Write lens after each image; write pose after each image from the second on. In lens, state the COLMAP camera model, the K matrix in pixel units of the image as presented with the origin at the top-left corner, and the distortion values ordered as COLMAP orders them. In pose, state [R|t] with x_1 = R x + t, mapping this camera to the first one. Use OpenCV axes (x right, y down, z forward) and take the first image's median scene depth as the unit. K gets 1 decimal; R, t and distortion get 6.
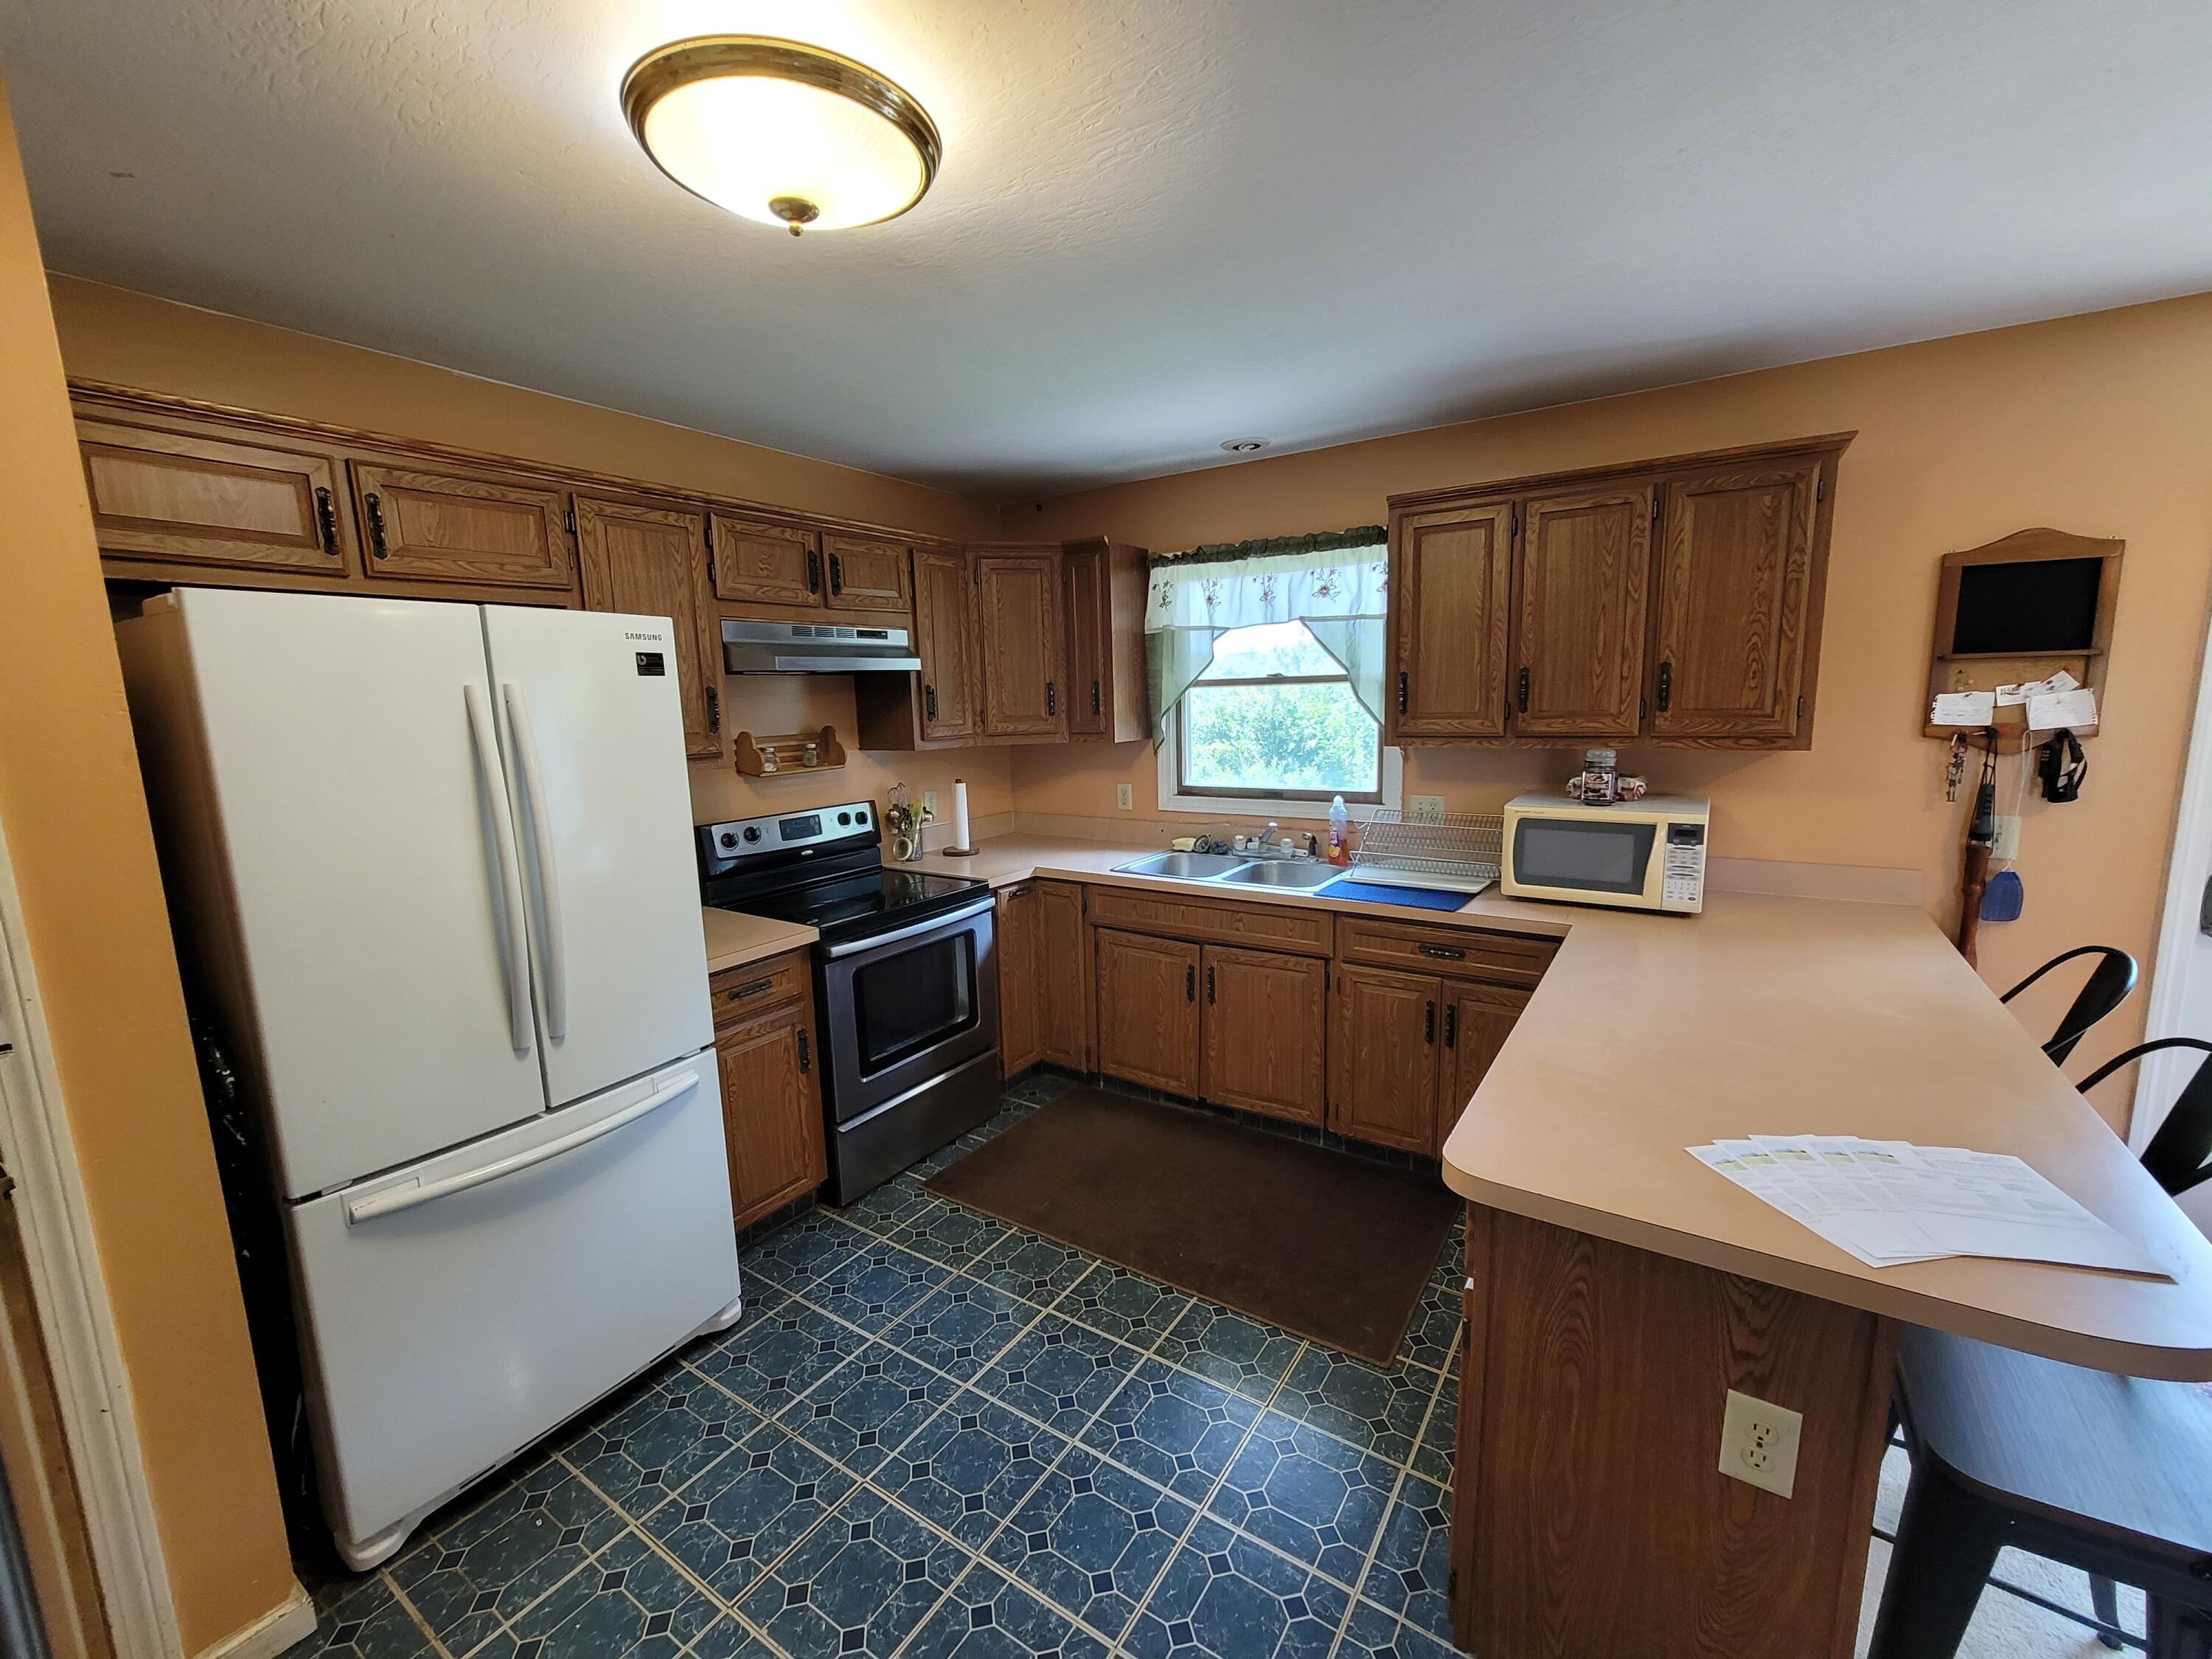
lens RADIAL K [[905.2, 0, 1101.3], [0, 905.2, 835.1], [0, 0, 1]] dist [-0.001517, -0.000111]
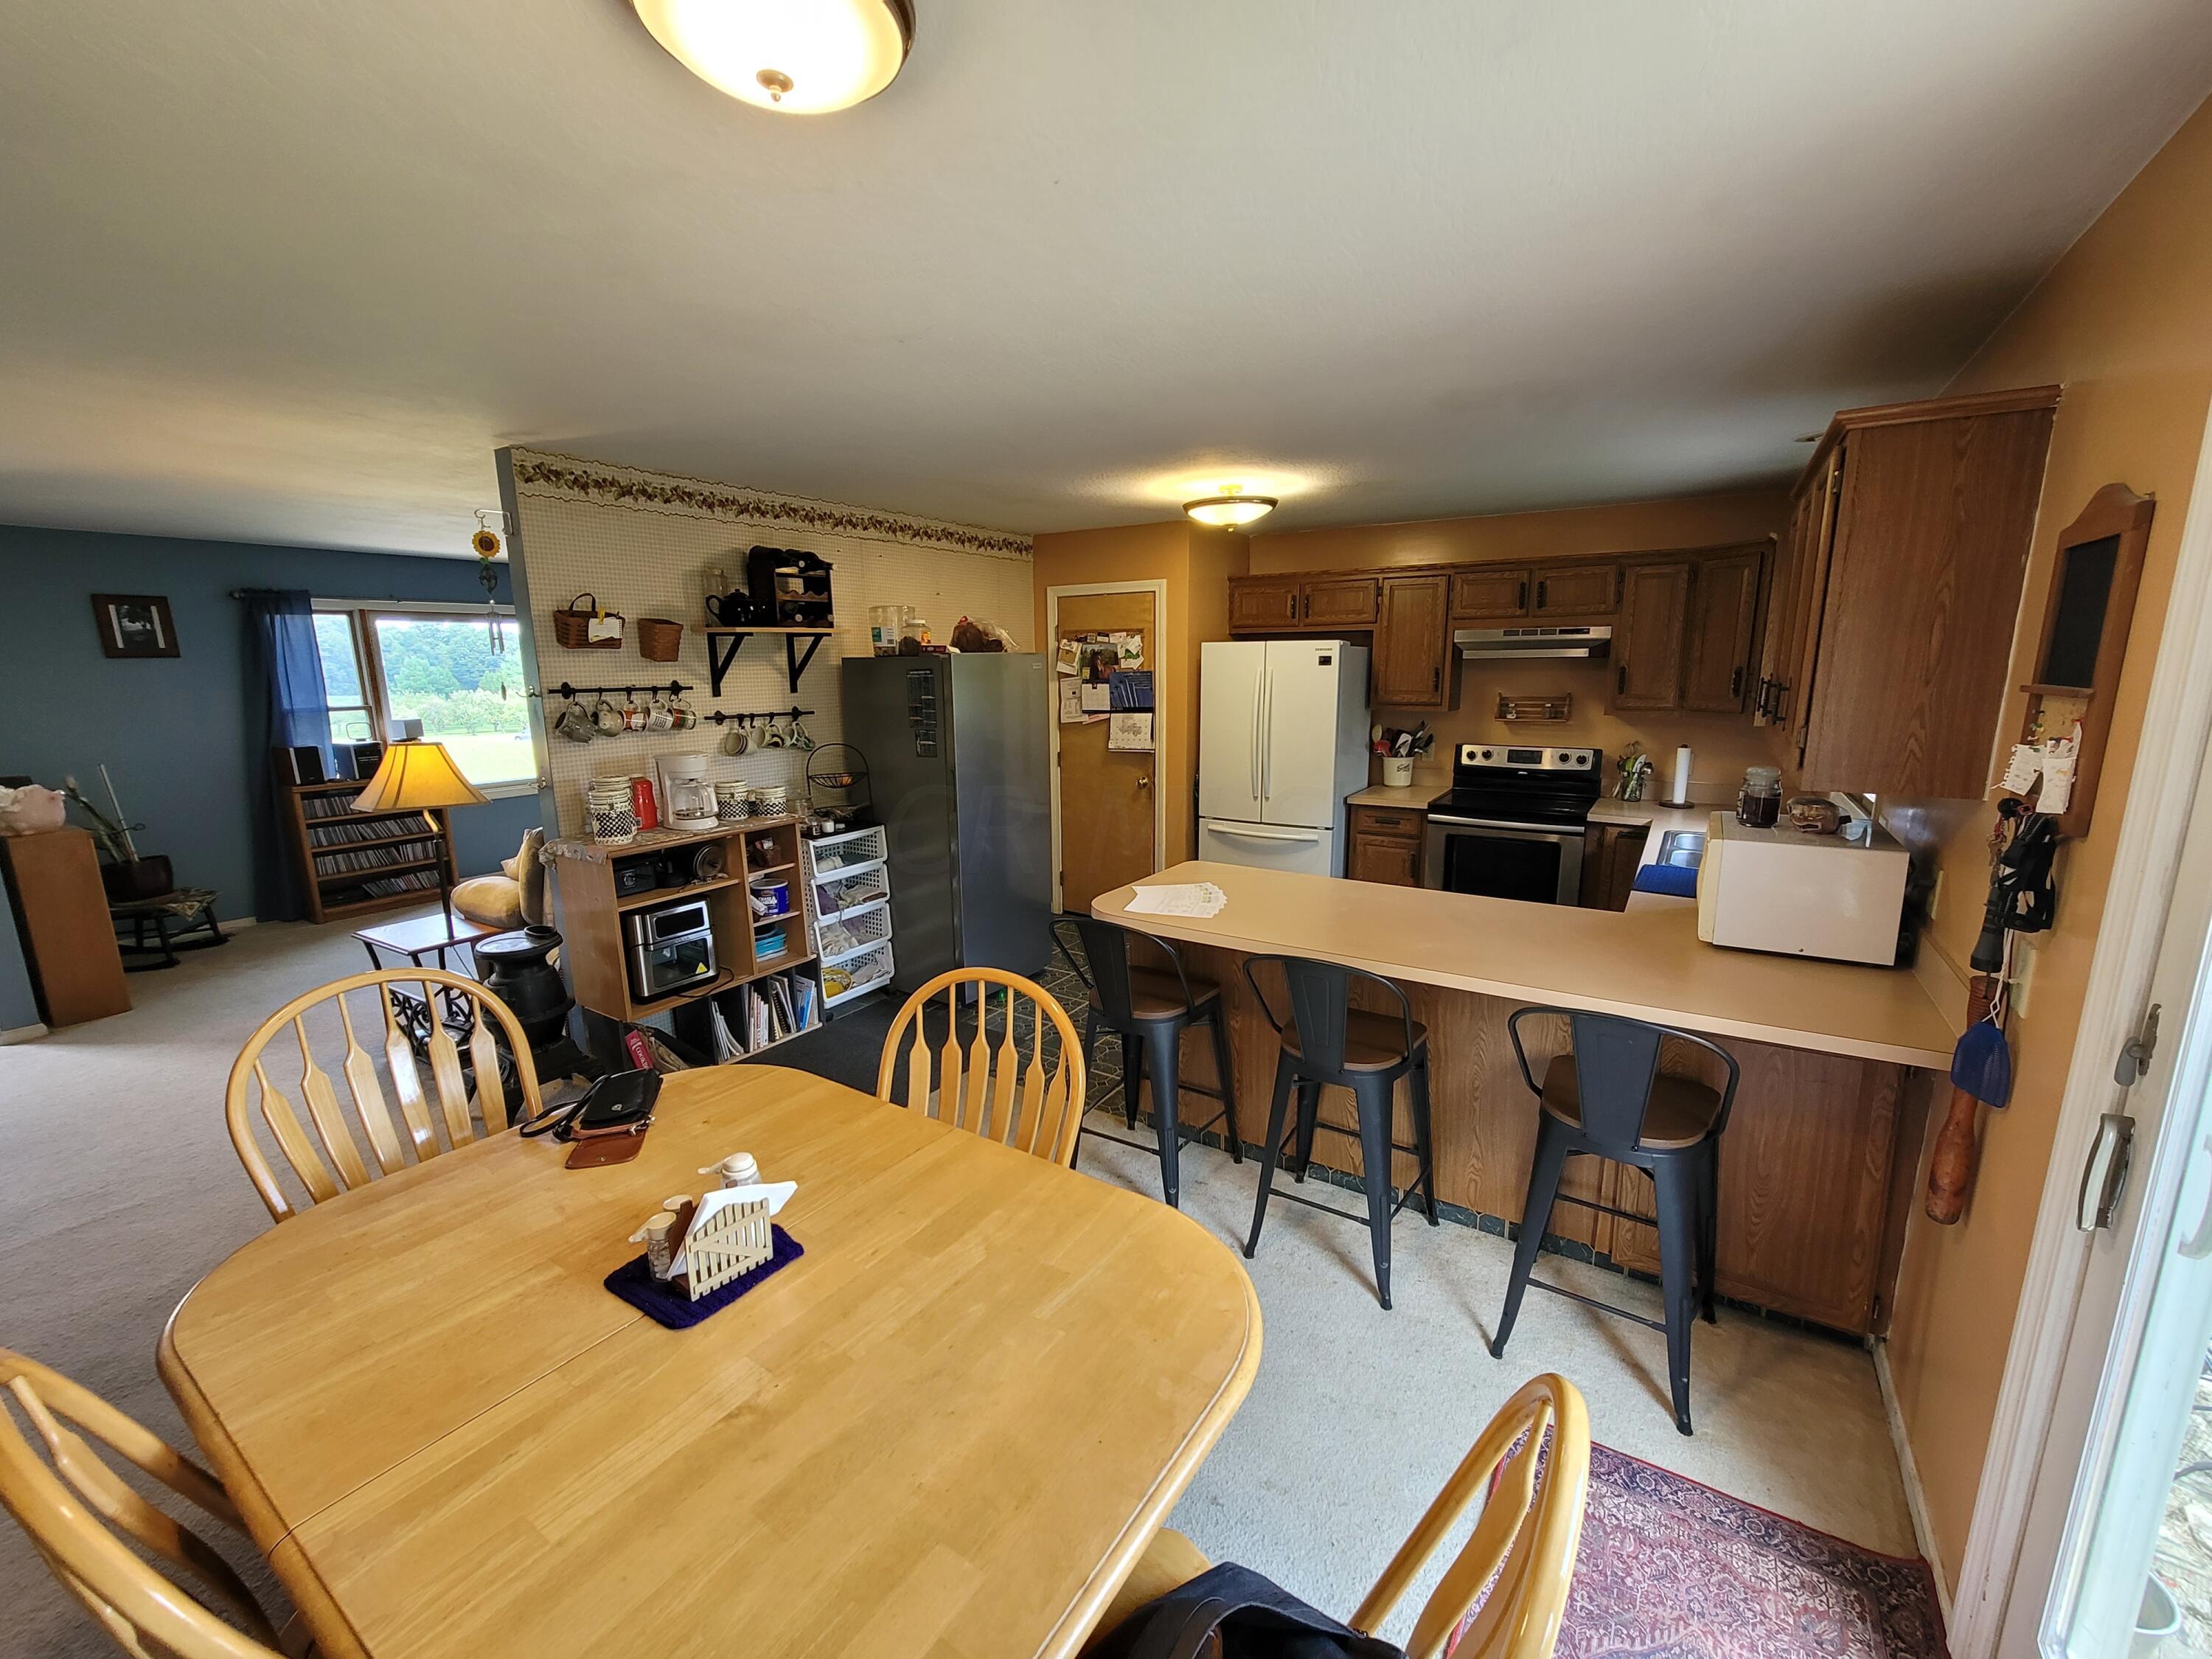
lens RADIAL K [[905.2, 0, 1101.3], [0, 905.2, 835.1], [0, 0, 1]] dist [-0.001517, -0.000111]
pose [[0.003154, 0.215767, -0.976440, 1.314592], [-0.145794, 0.966110, 0.213014, -0.112285], [0.989310, 0.141687, 0.034505, 0.265088]]
